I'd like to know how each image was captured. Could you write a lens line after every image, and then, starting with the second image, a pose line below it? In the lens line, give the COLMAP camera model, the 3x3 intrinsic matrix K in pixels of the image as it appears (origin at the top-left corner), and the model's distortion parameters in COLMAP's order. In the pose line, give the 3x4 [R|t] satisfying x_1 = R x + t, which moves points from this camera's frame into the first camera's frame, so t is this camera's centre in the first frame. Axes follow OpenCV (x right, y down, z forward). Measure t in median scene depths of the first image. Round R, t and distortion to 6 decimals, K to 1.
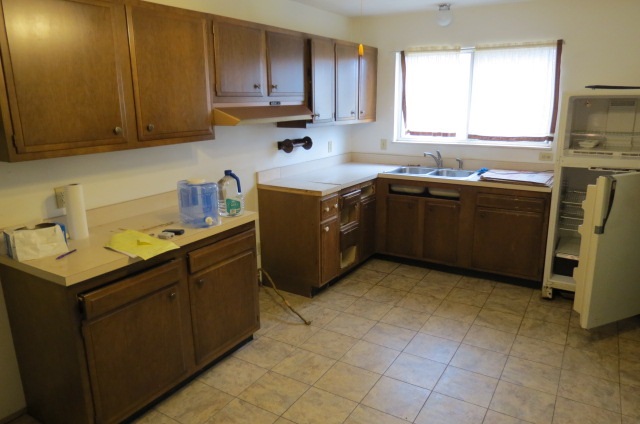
lens RADIAL K [[455.9, 0, 315.1], [0, 455.9, 211.4], [0, 0, 1]] dist [-0.000077, 0.002420]
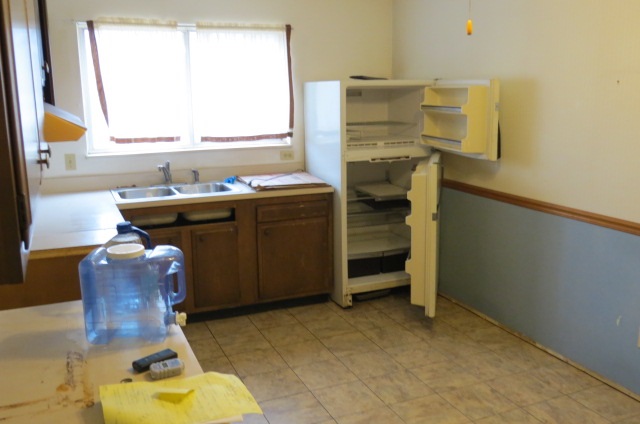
lens RADIAL K [[615.3, 0, 316.1], [0, 615.3, 212.5], [0, 0, 1]] dist [0.003850, 0.000000]
pose [[0.582760, -0.163747, 0.795976, -0.439059], [0.202072, 0.977923, 0.053233, -0.066408], [-0.787120, 0.129822, 0.602983, 0.266283]]
